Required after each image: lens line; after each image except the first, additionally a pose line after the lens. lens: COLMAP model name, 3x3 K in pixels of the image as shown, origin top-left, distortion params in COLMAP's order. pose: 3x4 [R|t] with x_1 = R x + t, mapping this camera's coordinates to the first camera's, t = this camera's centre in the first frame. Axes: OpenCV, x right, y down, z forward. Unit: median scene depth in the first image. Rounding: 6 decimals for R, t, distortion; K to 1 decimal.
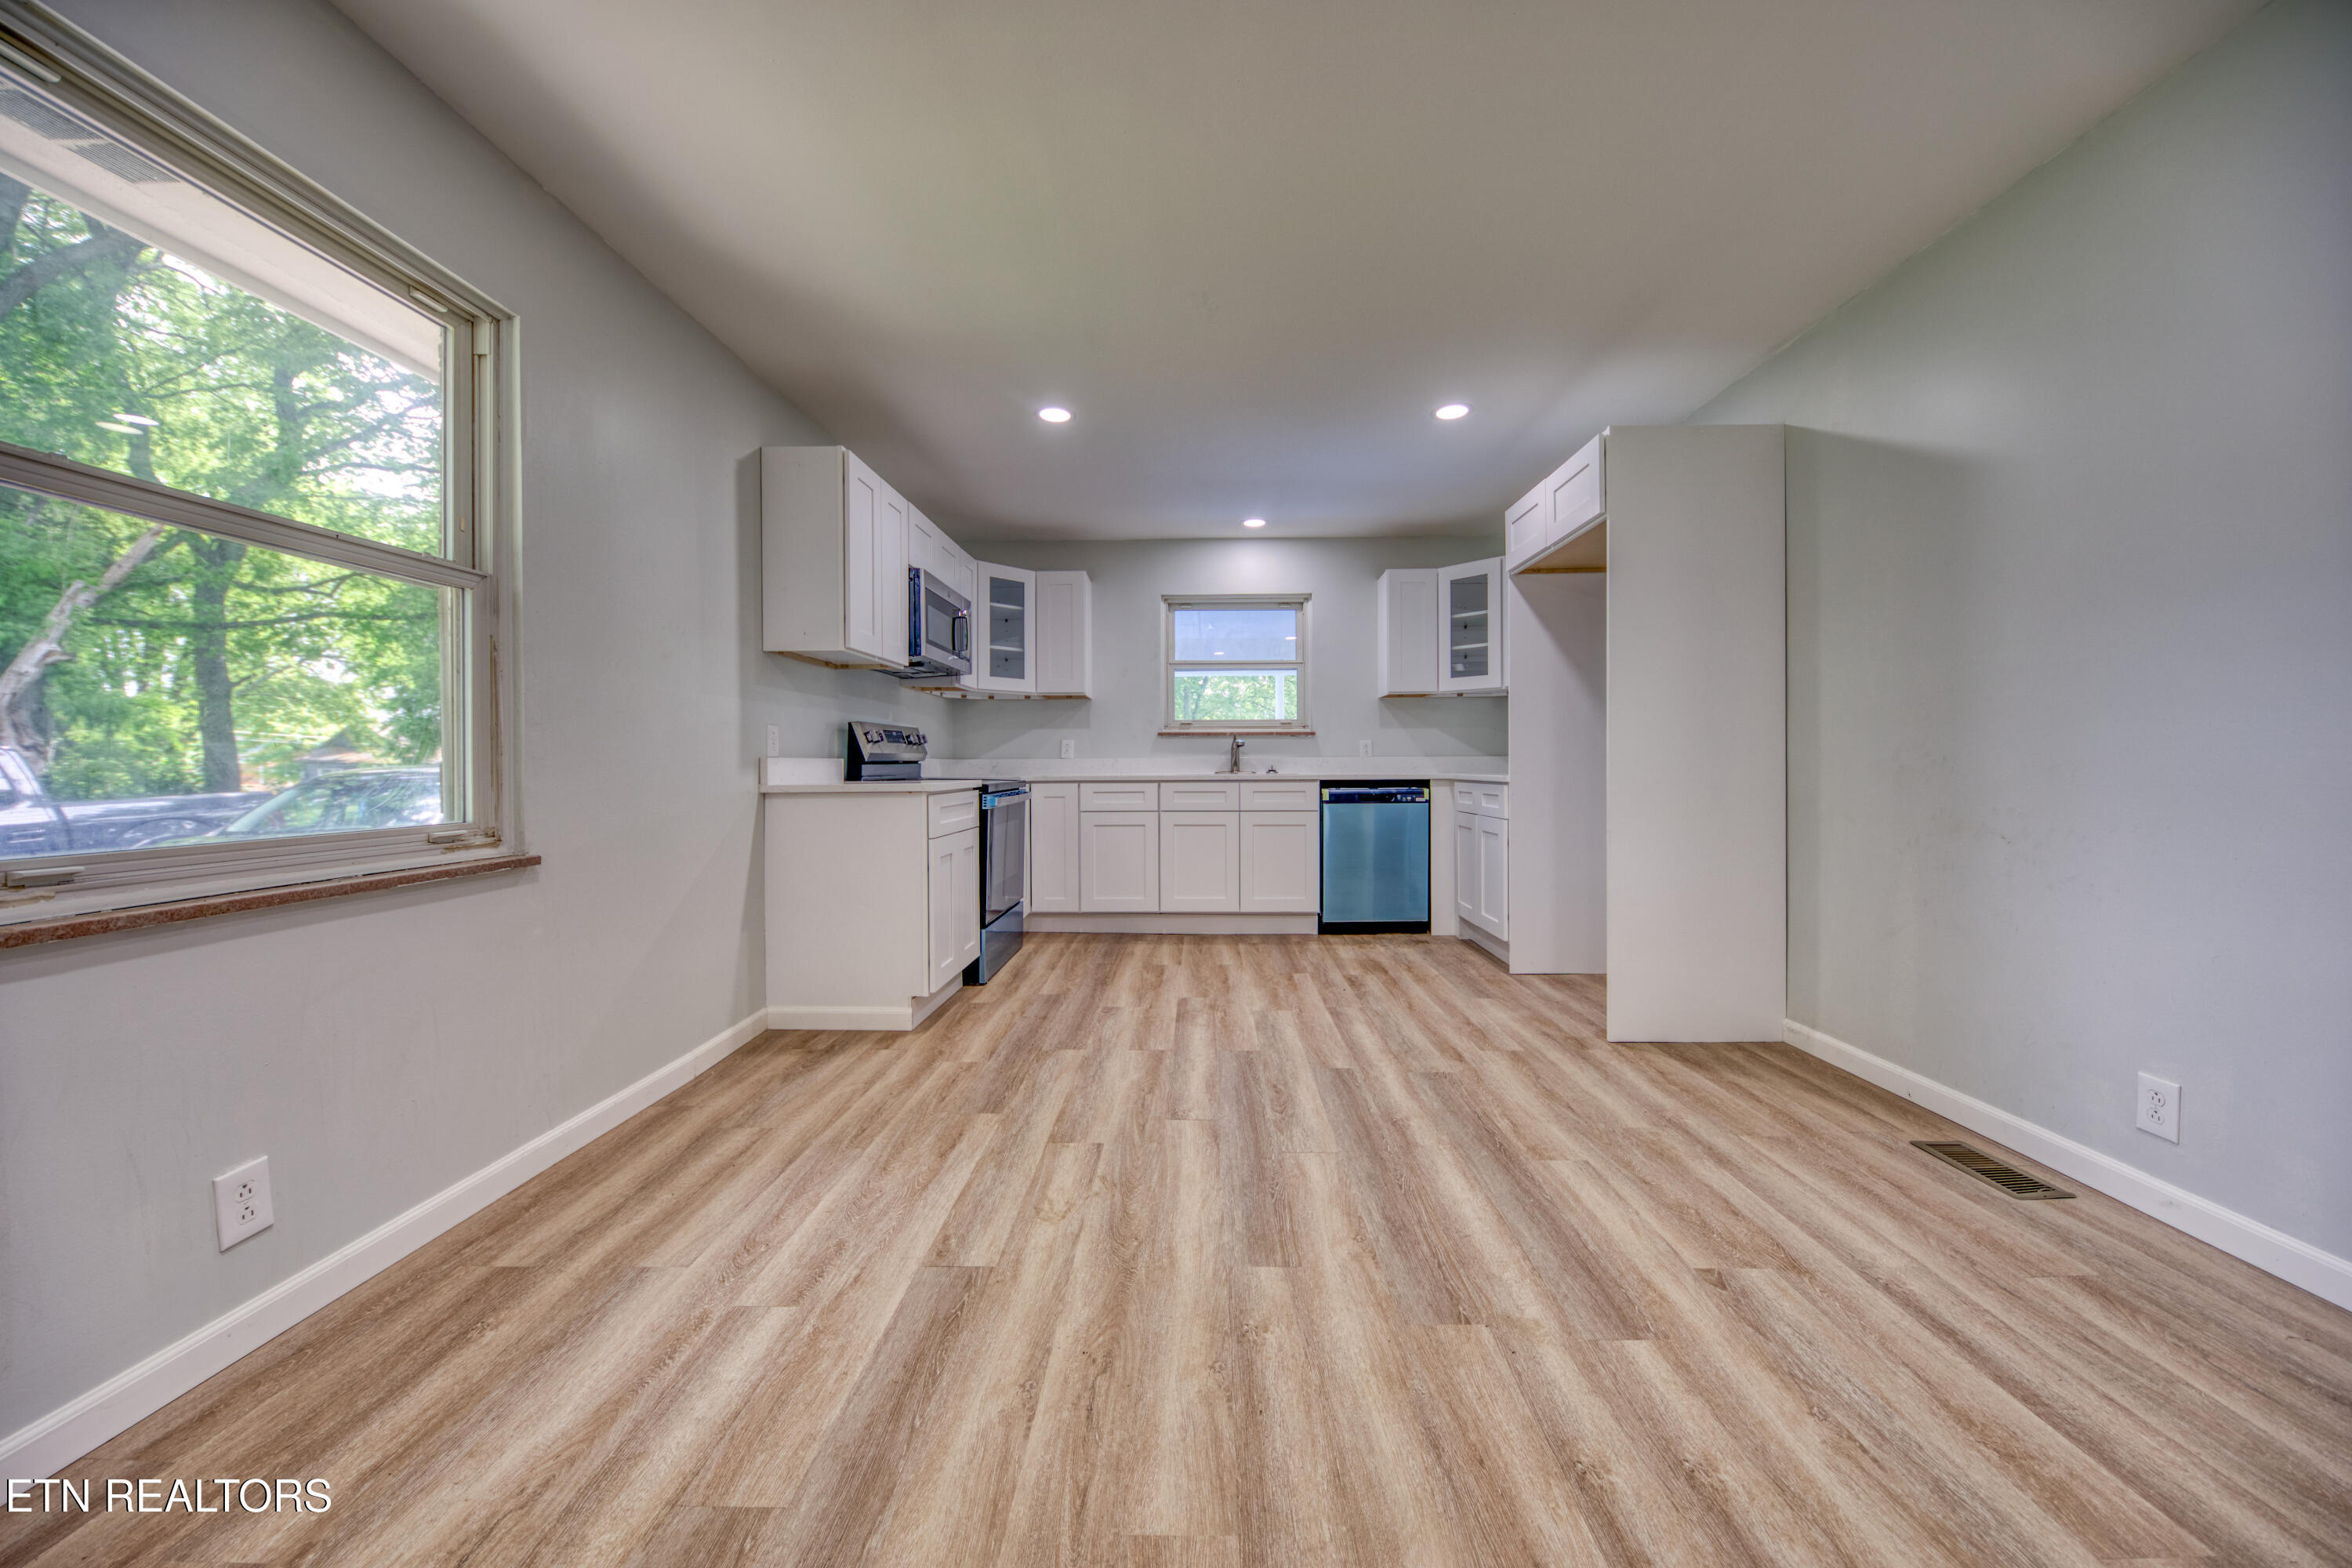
lens RADIAL K [[817.7, 0, 1186.8], [0, 817.7, 763.3], [0, 0, 1]] dist [-0.024875, 0.000009]
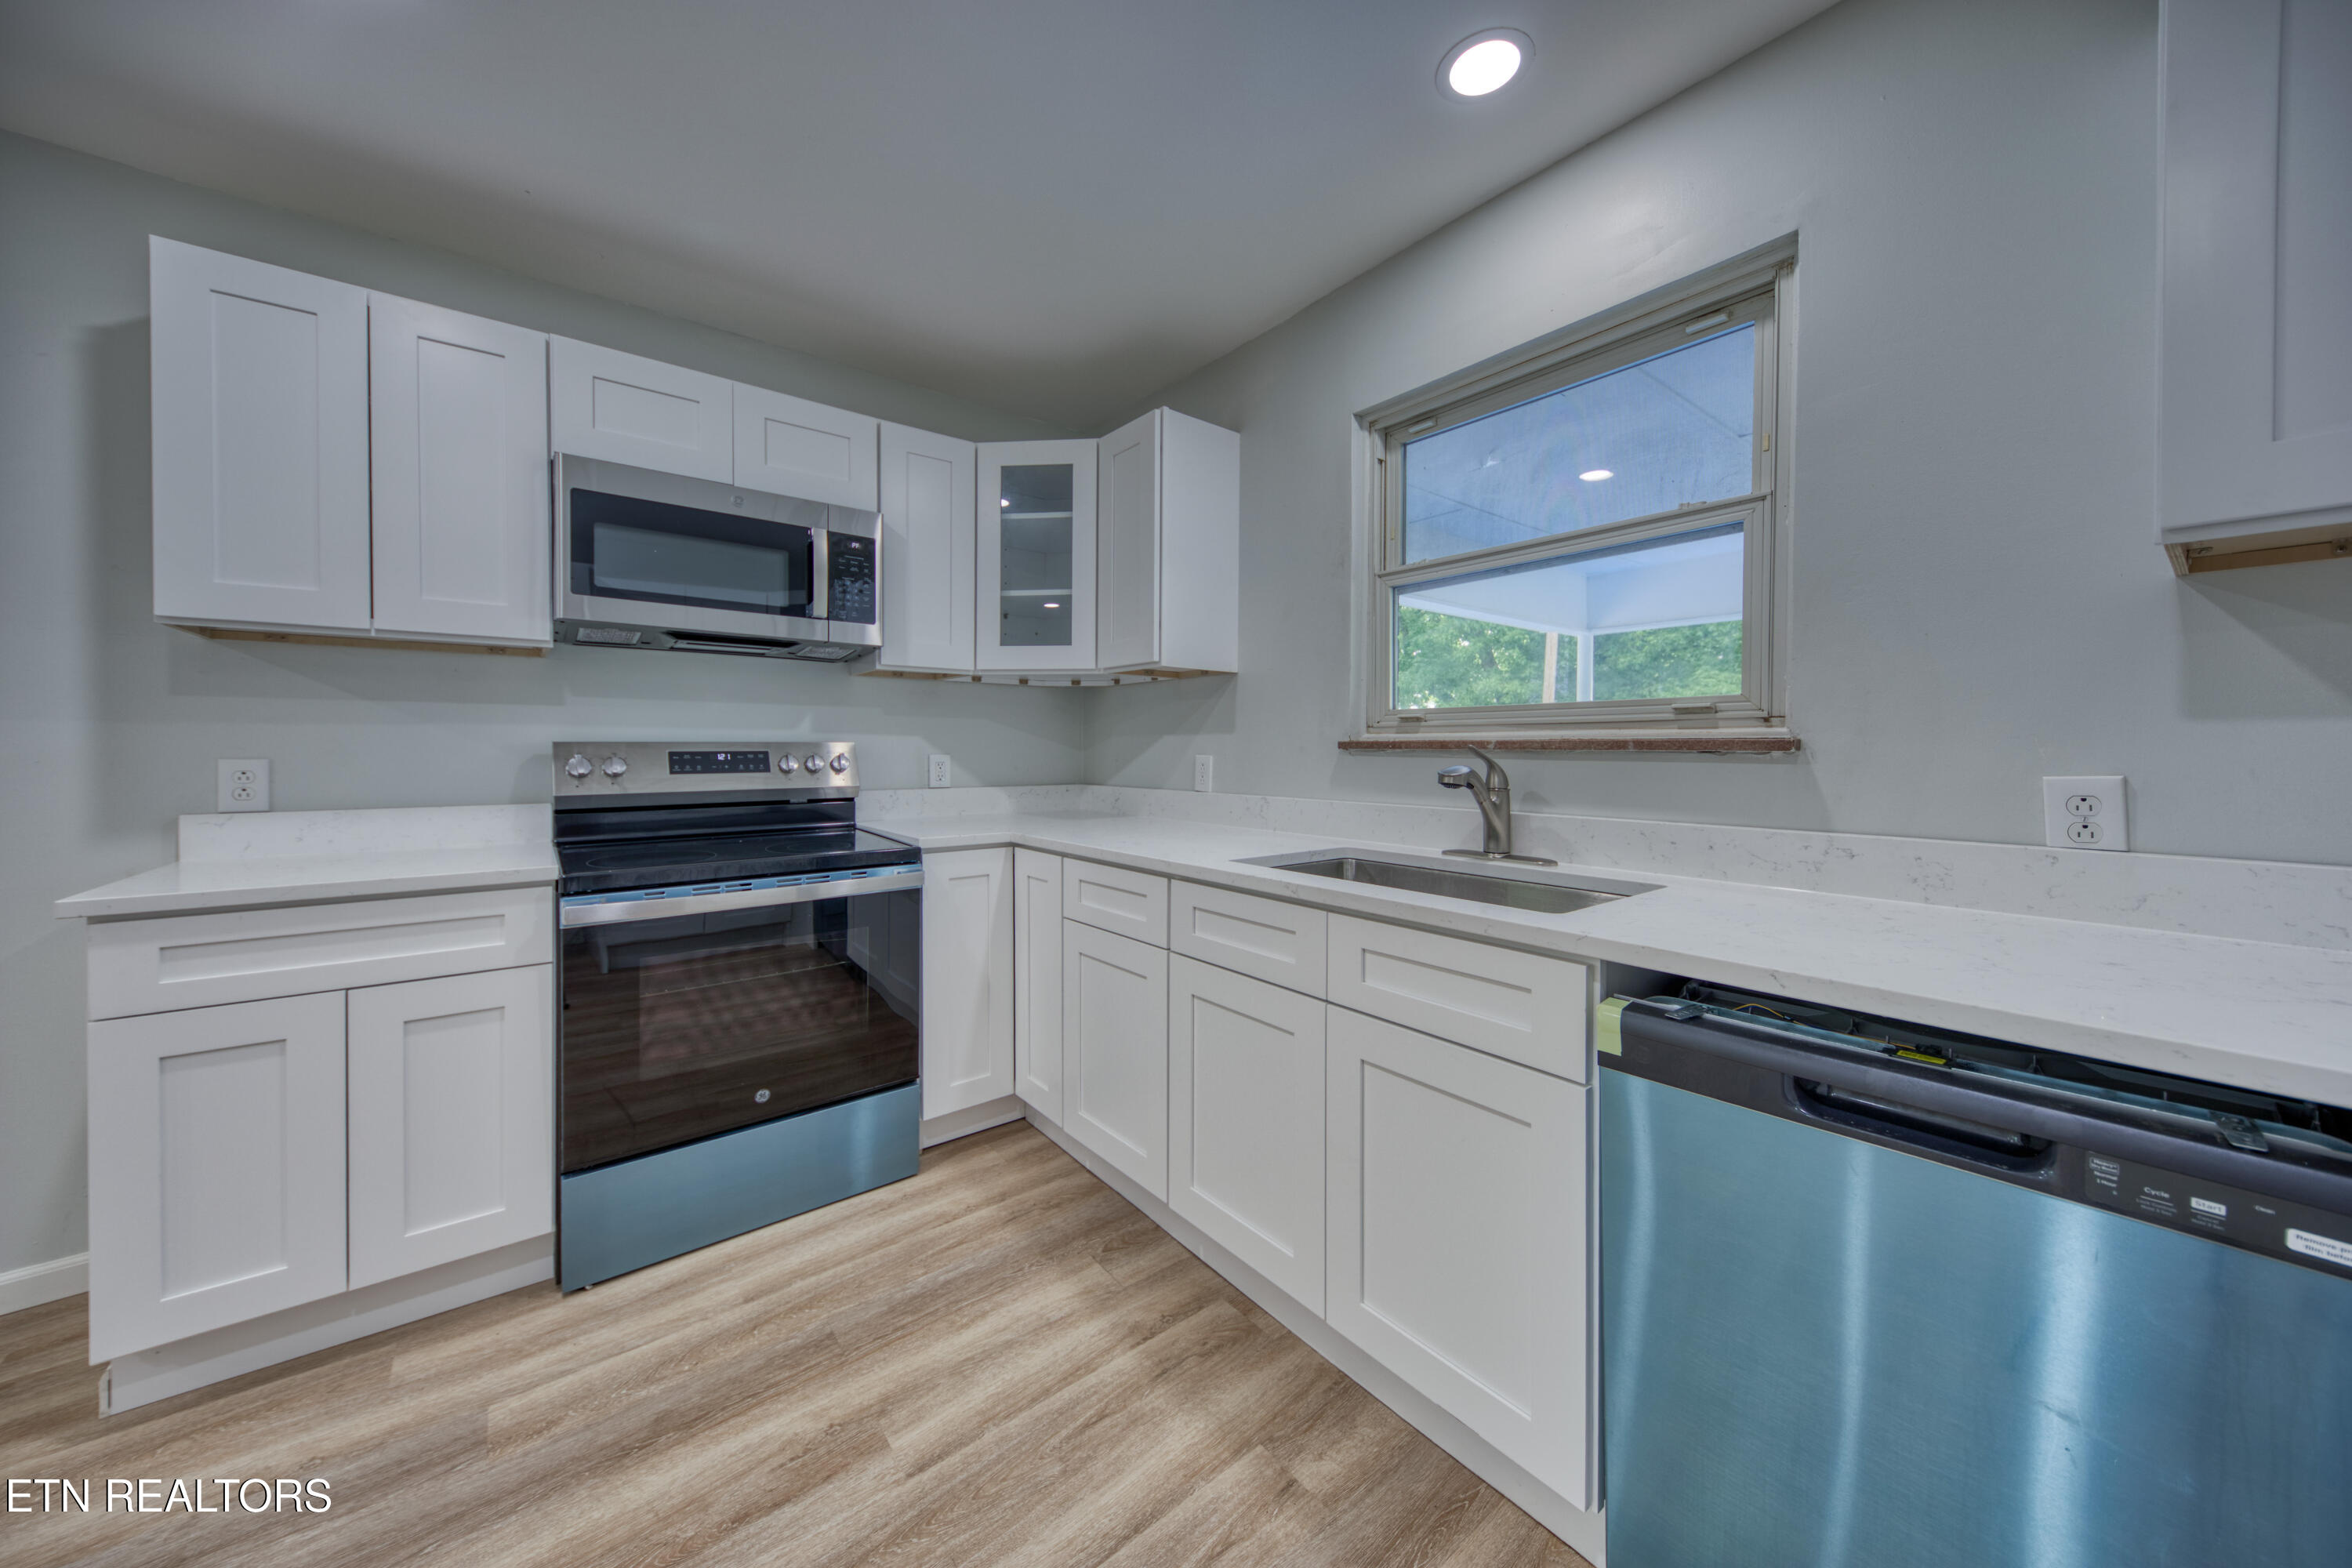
lens RADIAL K [[792.5, 0, 1165.2], [0, 792.5, 762.2], [0, 0, 1]] dist [0.001083, -0.000008]
pose [[0.636409, 0.019000, -0.771117, 0.259200], [-0.006578, 0.999794, 0.019206, -0.039321], [0.771323, -0.007151, 0.636403, 0.761624]]
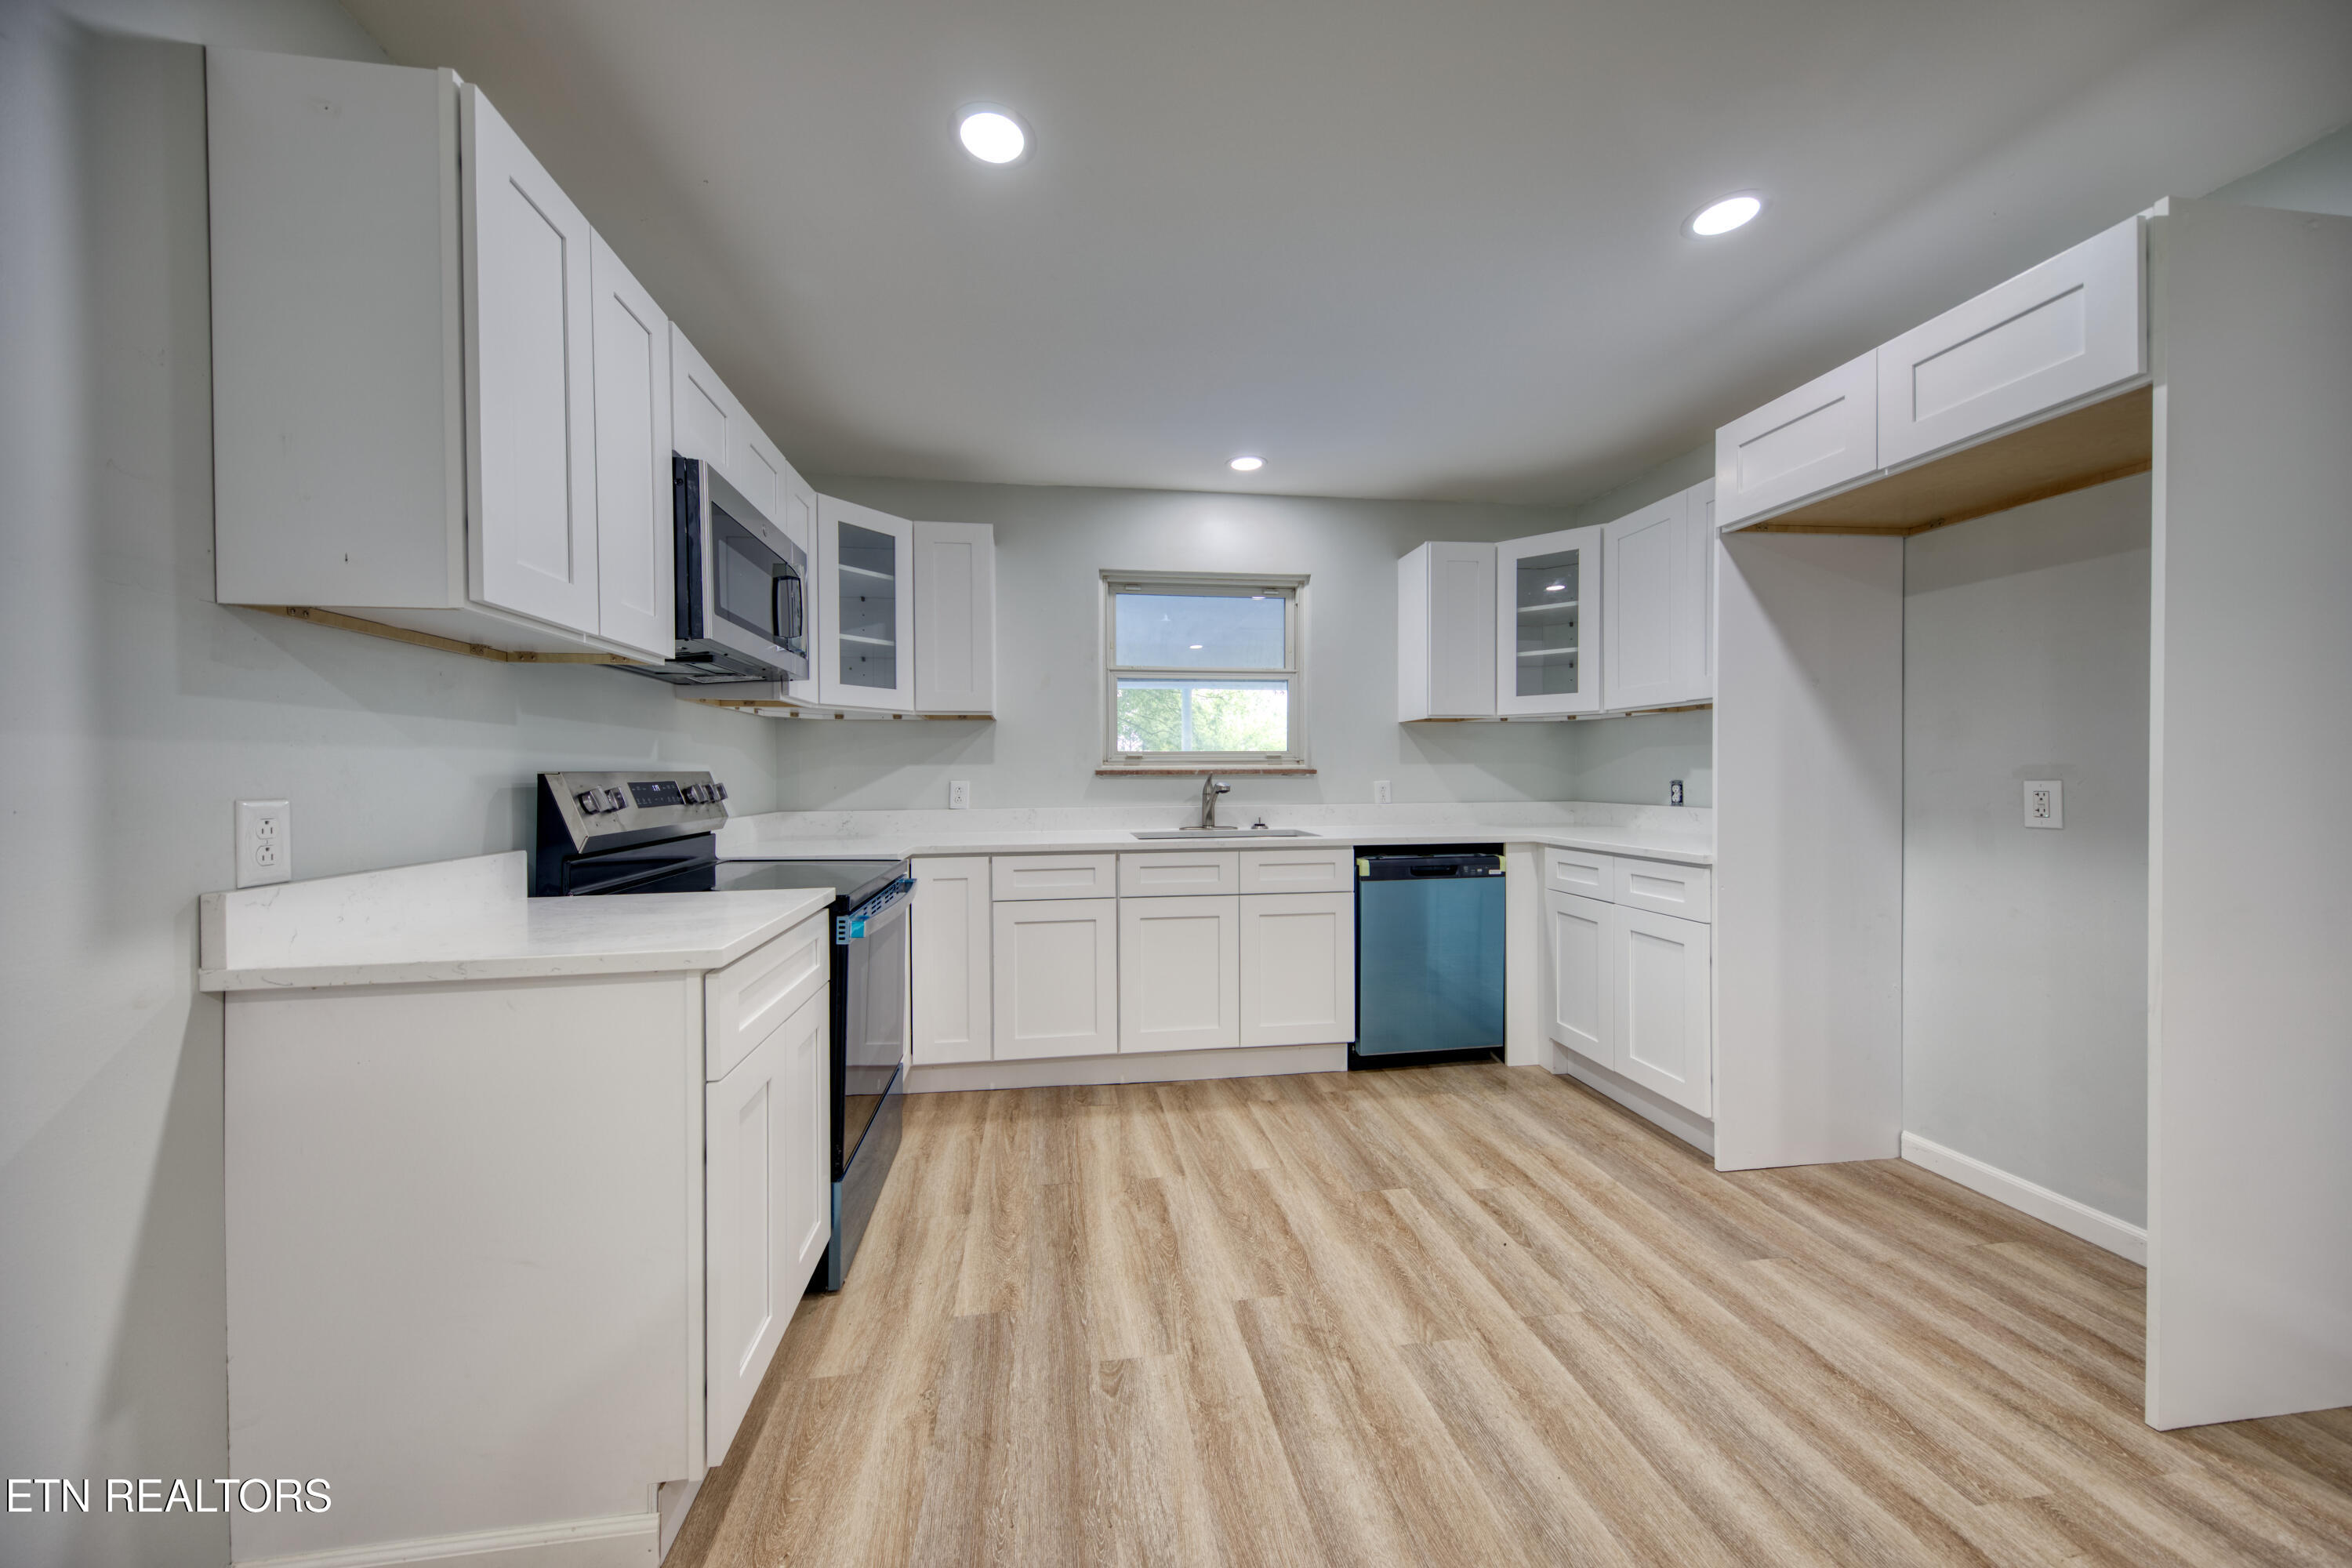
lens RADIAL K [[810.9, 0, 1161.0], [0, 810.9, 783.9], [0, 0, 1]] dist [0.001507, 0.000026]
pose [[0.987879, -0.002868, 0.155198, -0.099246], [0.001402, 0.999953, 0.009556, -0.037520], [-0.155219, -0.009222, 0.987837, 0.363899]]
